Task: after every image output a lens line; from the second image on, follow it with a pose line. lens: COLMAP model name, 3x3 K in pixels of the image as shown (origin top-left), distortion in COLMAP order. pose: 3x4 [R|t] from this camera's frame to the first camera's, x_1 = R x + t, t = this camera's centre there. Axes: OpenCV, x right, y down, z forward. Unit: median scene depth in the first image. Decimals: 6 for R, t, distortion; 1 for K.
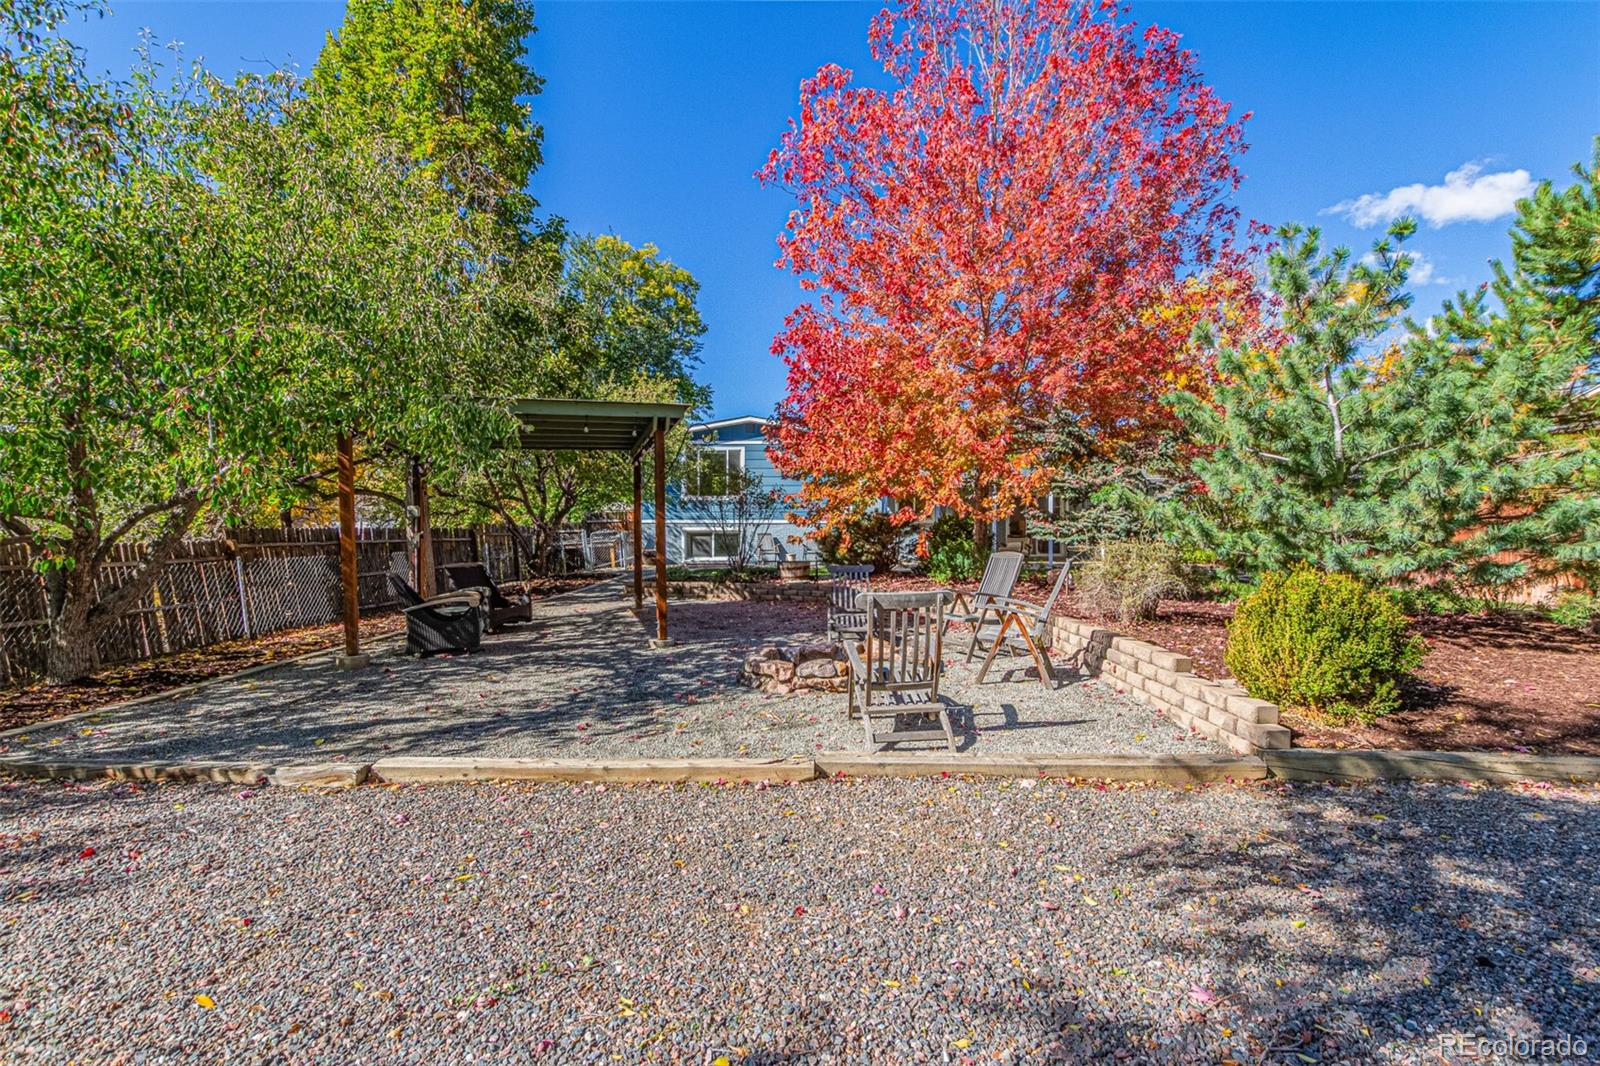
lens RADIAL K [[737.2, 0, 800.3], [0, 737.2, 533.6], [0, 0, 1]] dist [-0.000804, 0.000372]
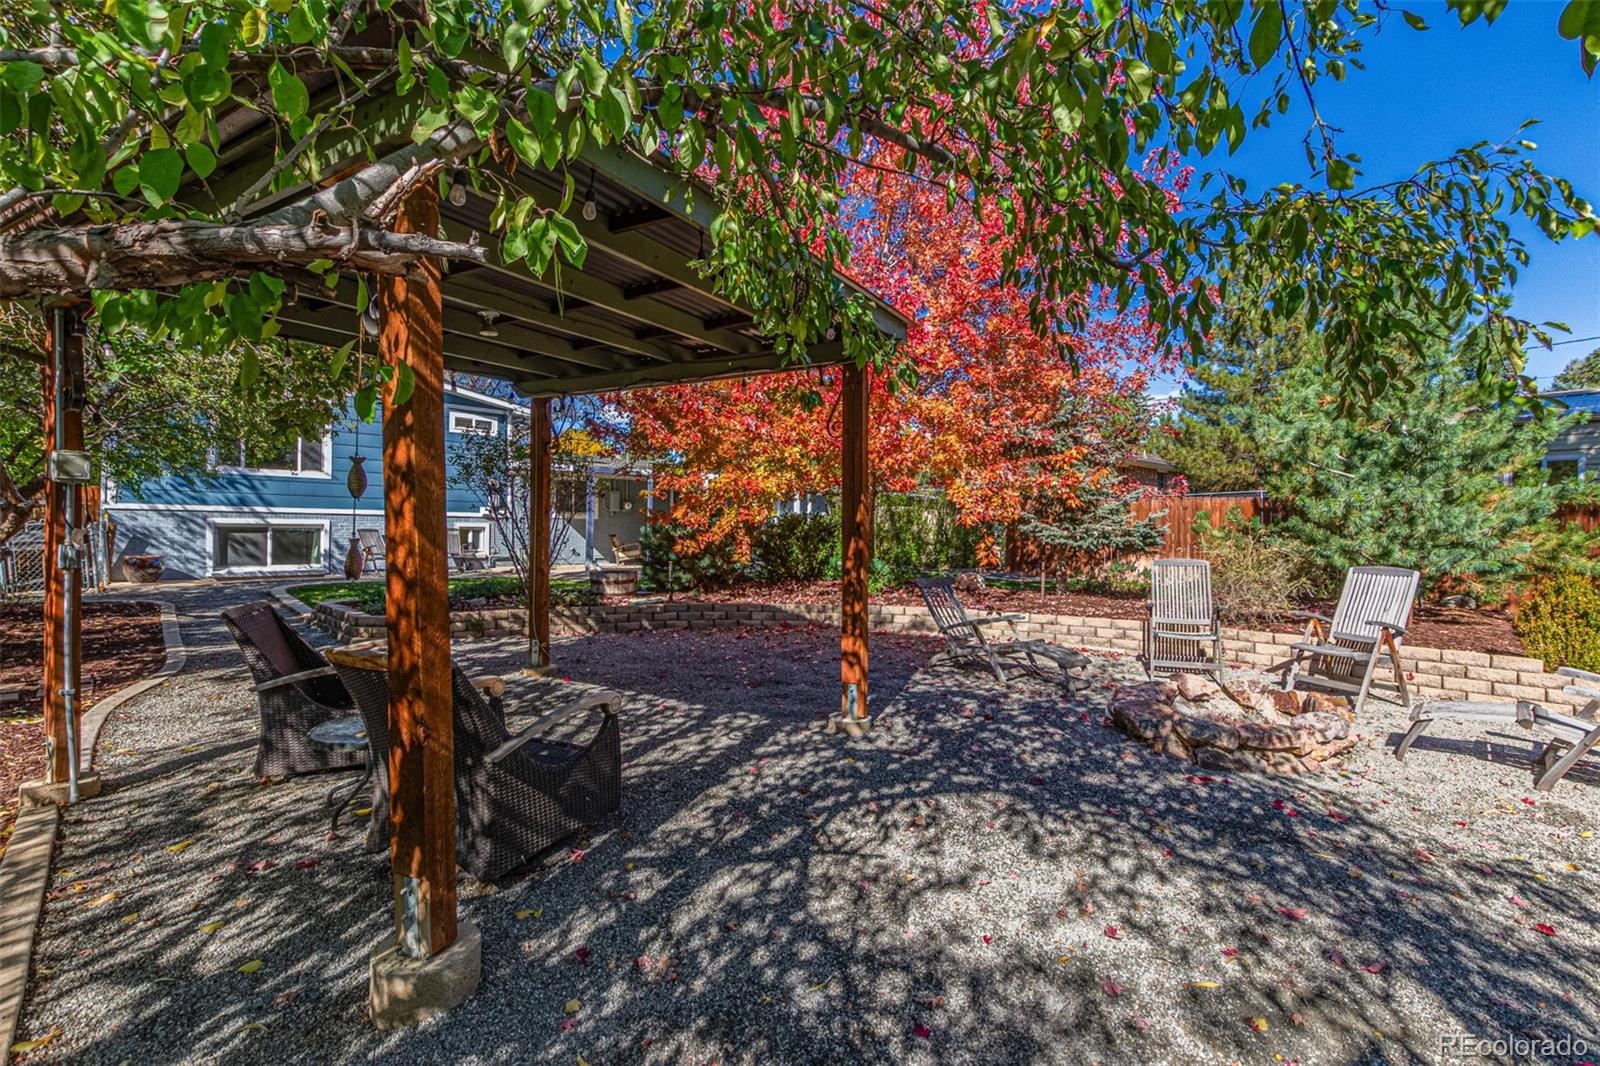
lens RADIAL K [[737.2, 0, 797.9], [0, 737.2, 534.3], [0, 0, 1]] dist [-0.000804, 0.000372]
pose [[0.715312, 0.009059, 0.698747, -0.236070], [-0.011205, 0.999936, -0.001494, 0.000789], [-0.698716, -0.006761, 0.715368, 0.232915]]
